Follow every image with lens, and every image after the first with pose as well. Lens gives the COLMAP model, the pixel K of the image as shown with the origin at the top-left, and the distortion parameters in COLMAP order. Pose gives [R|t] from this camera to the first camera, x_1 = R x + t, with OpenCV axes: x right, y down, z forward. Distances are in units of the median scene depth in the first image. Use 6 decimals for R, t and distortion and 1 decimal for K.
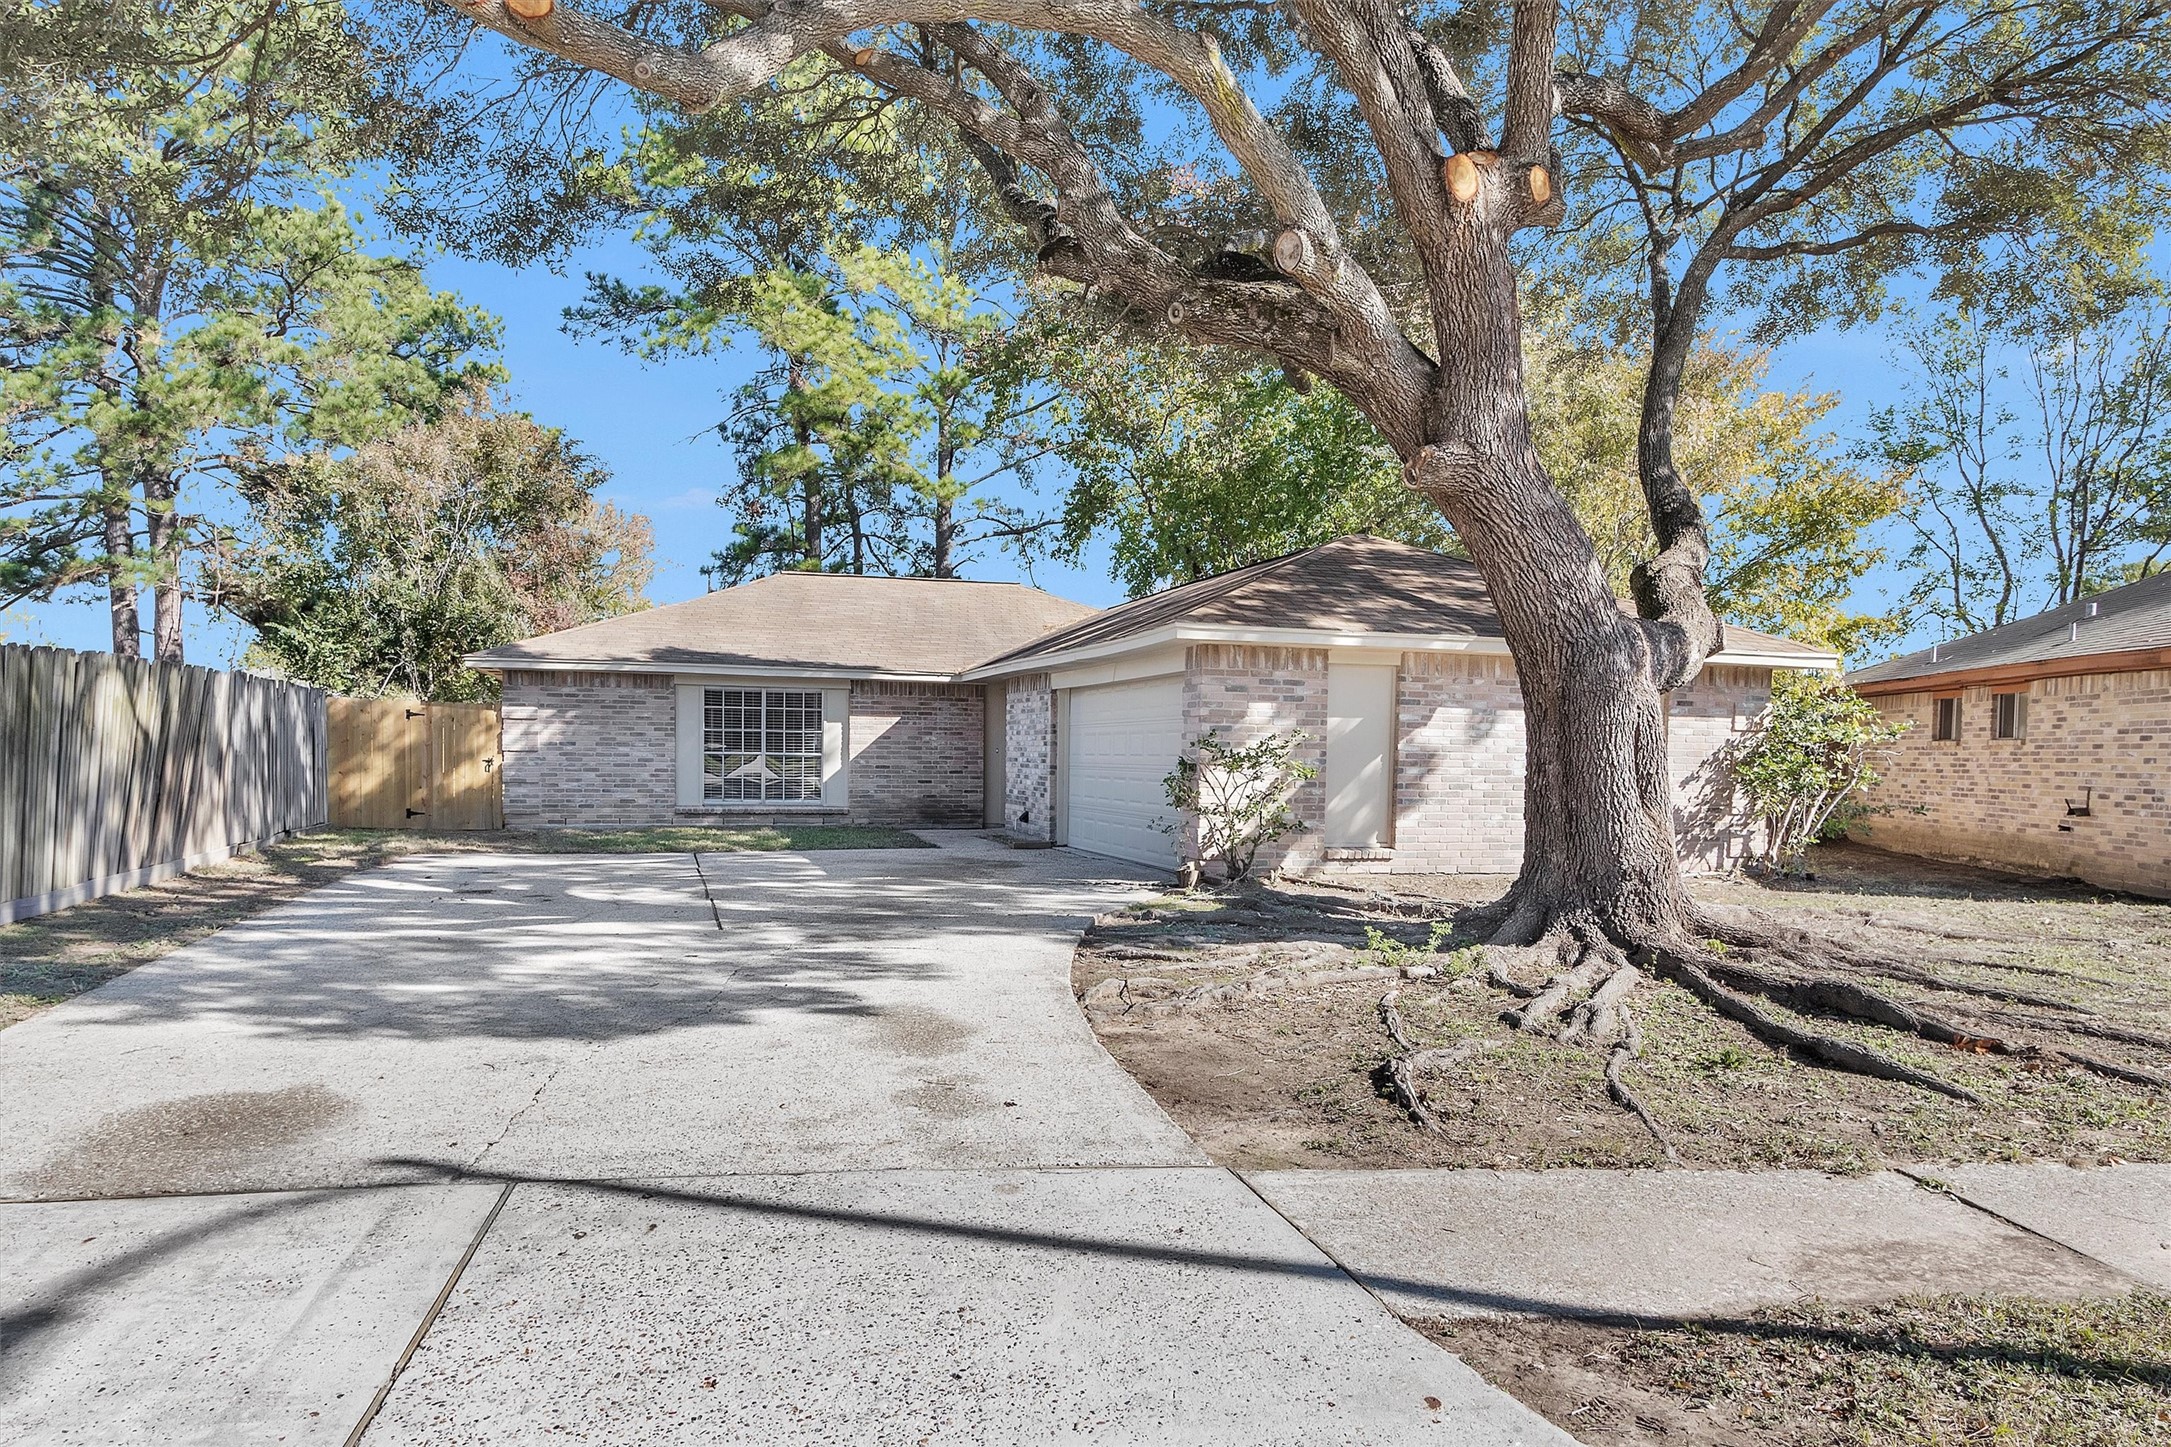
lens RADIAL K [[1286.5, 0, 1088.2], [0, 1286.5, 748.8], [0, 0, 1]] dist [0.026341, 0.000453]
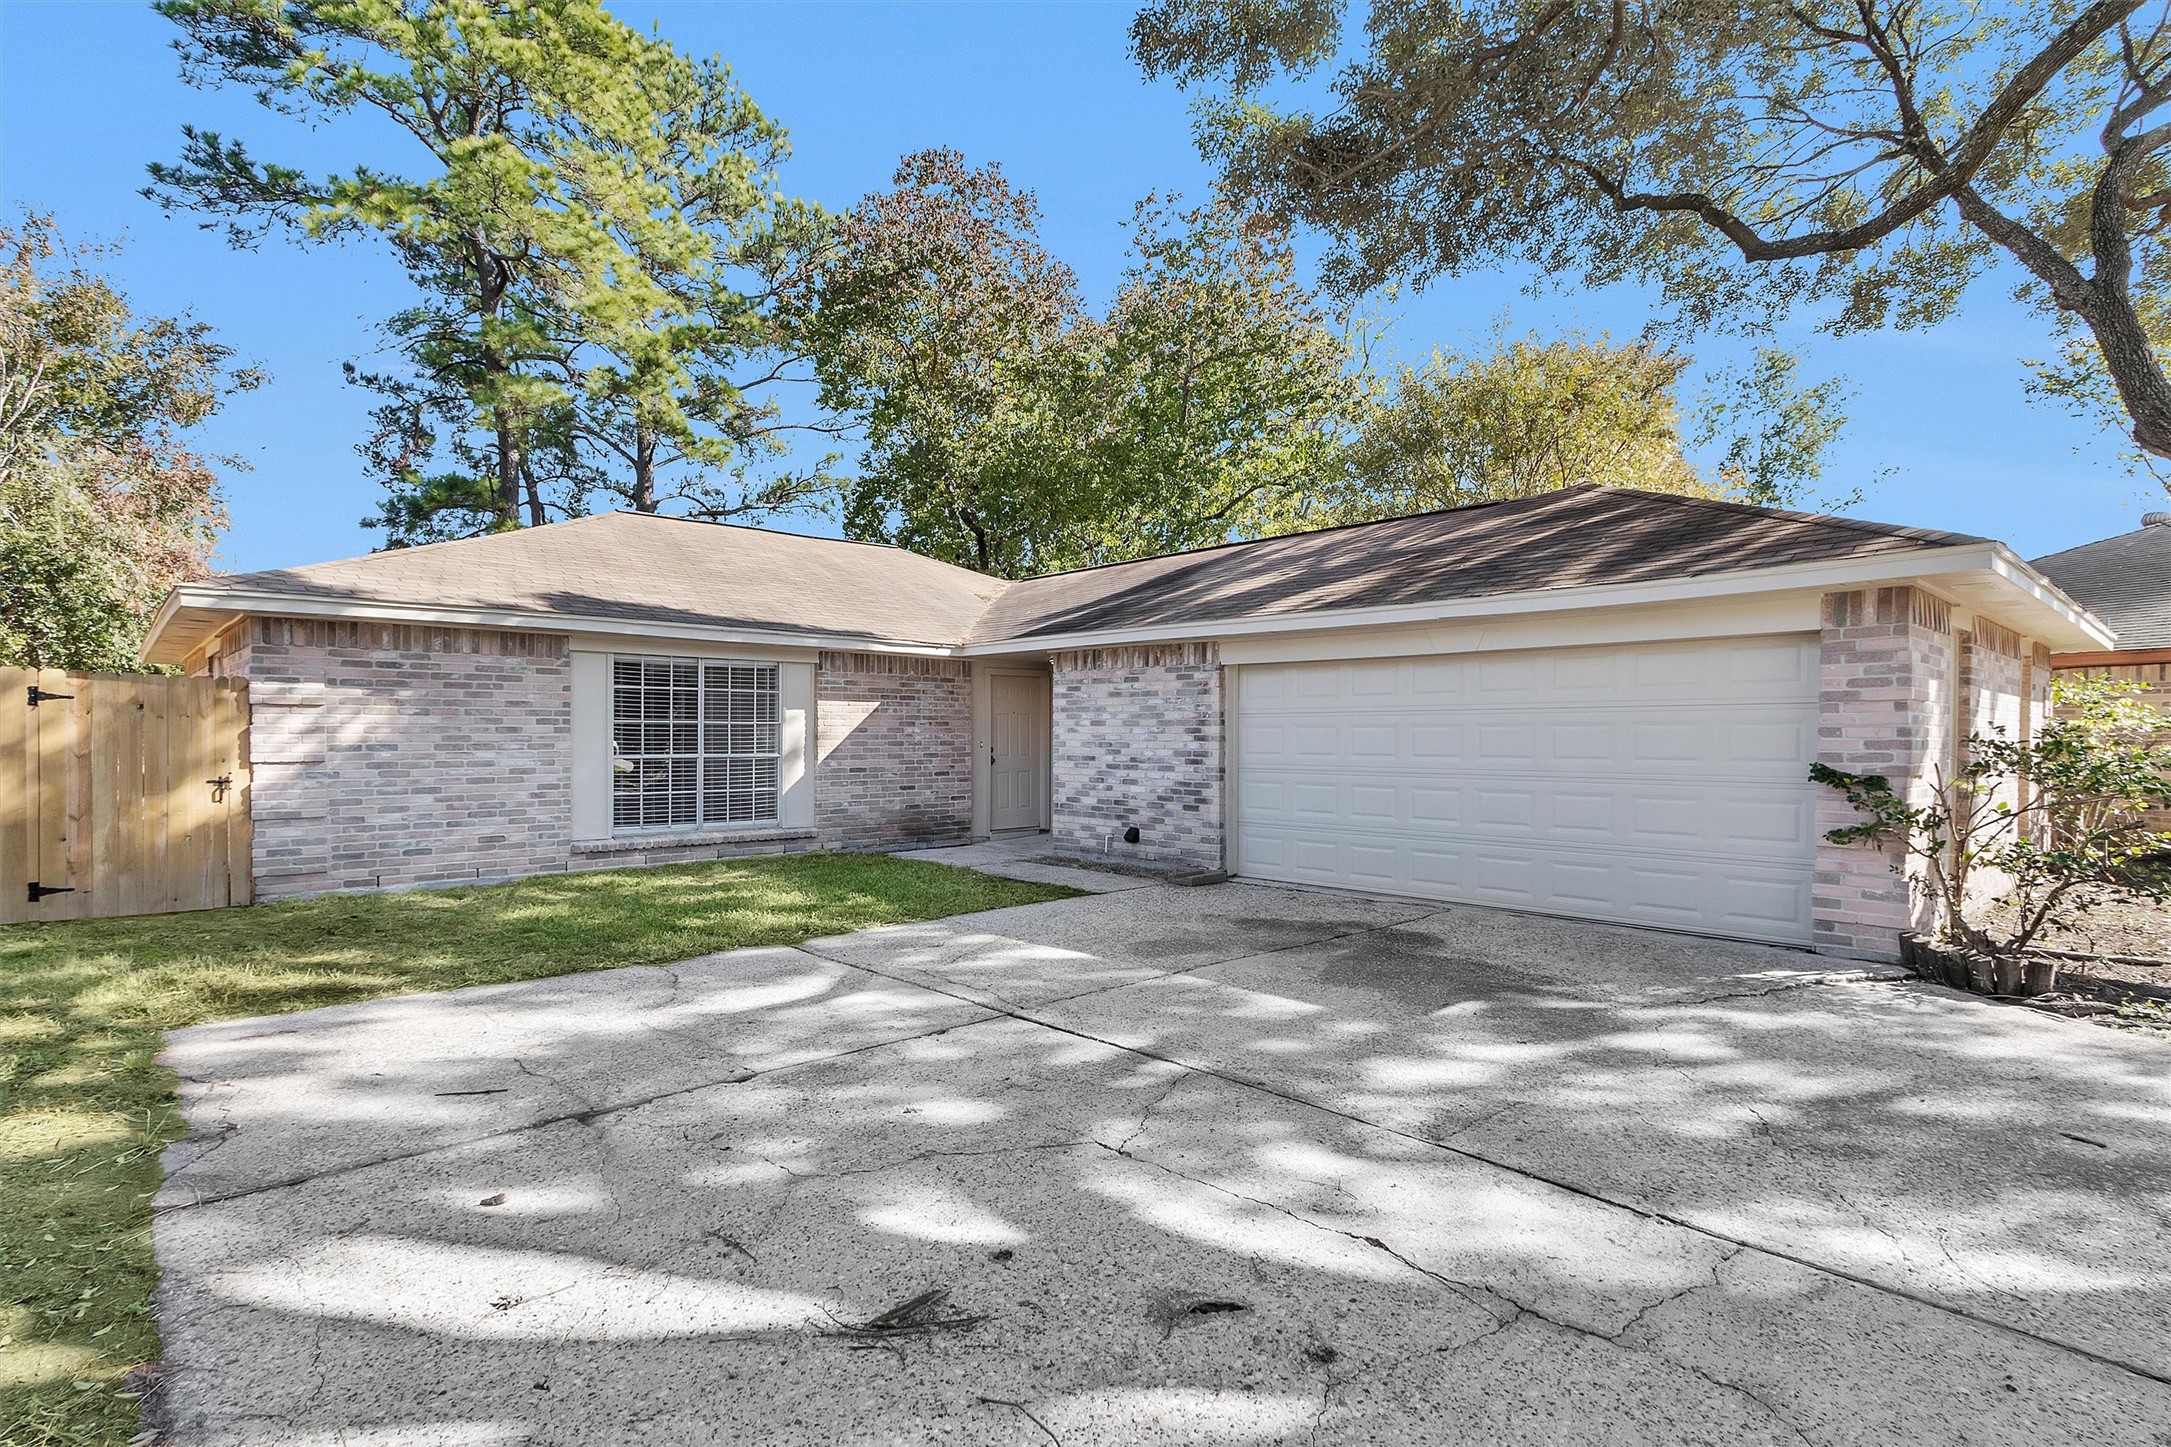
lens RADIAL K [[1006.6, 0, 1067.9], [0, 1006.6, 720.3], [0, 0, 1]] dist [0.001664, 0.000778]
pose [[0.909457, -0.006702, 0.415744, -0.294497], [0.009432, 0.999945, -0.004515, -0.010682], [-0.415691, 0.008028, 0.909470, 0.433715]]
